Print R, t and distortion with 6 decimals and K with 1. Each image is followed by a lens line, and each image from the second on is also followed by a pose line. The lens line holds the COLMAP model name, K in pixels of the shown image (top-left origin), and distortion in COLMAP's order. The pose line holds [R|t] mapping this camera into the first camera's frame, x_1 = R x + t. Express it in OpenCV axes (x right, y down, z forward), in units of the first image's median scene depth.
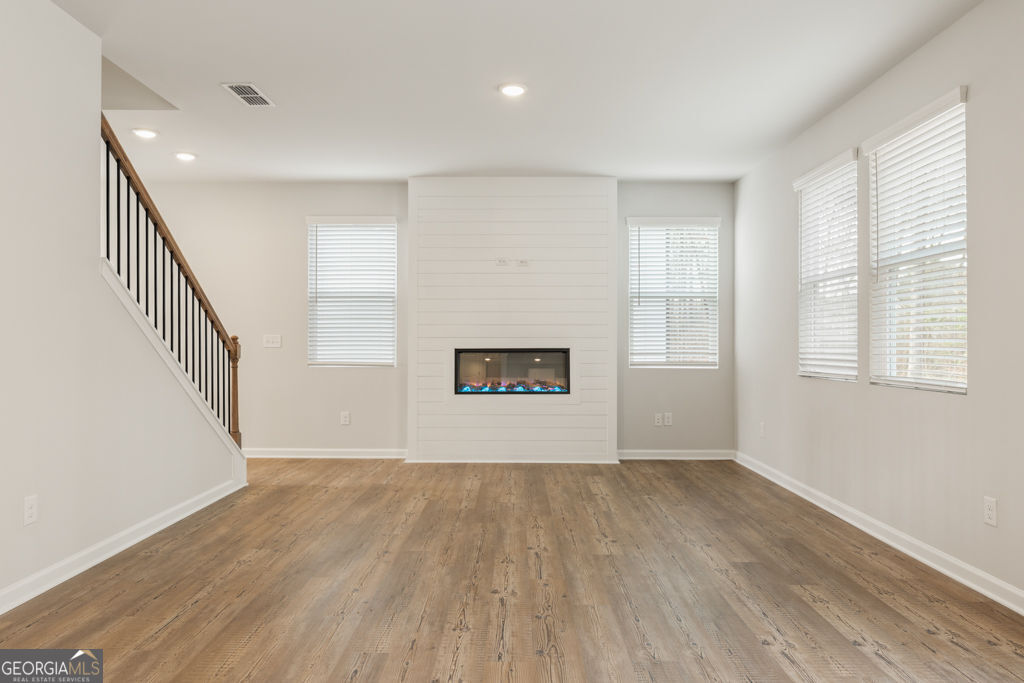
lens RADIAL K [[657.6, 0, 520.4], [0, 657.6, 340.9], [0, 0, 1]] dist [0.004120, -0.000031]
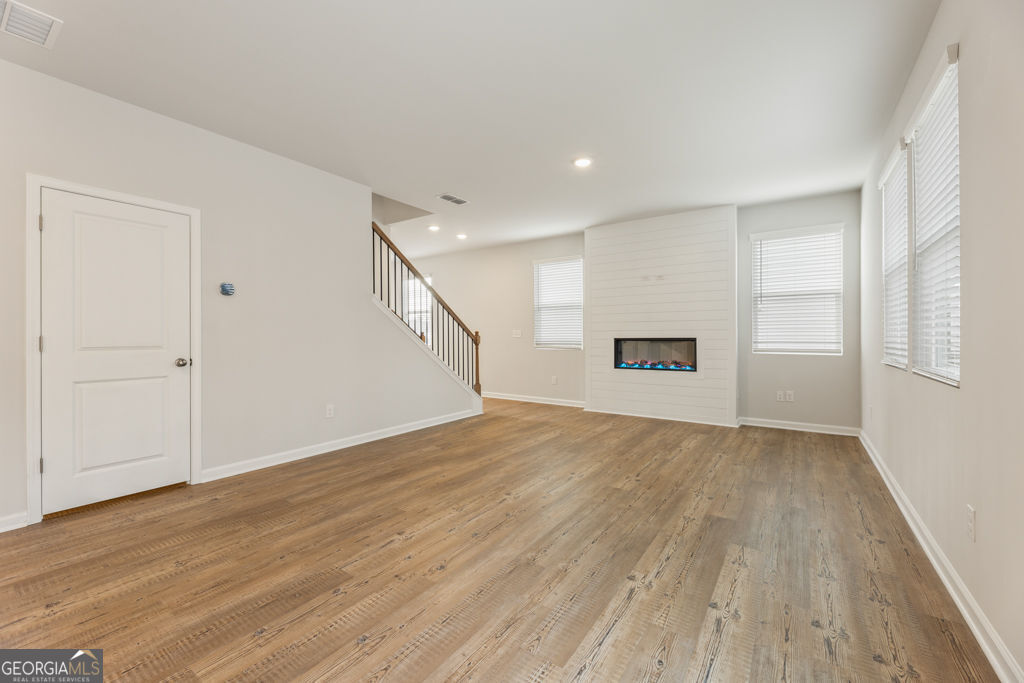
lens RADIAL K [[410.8, 0, 520.3], [0, 410.8, 335.8], [0, 0, 1]] dist [0.003095, -0.000761]
pose [[0.829145, -0.003587, -0.559022, 0.296724], [0.006035, 0.999979, 0.002535, 0.003278], [0.559001, -0.005475, 0.829149, 0.120379]]
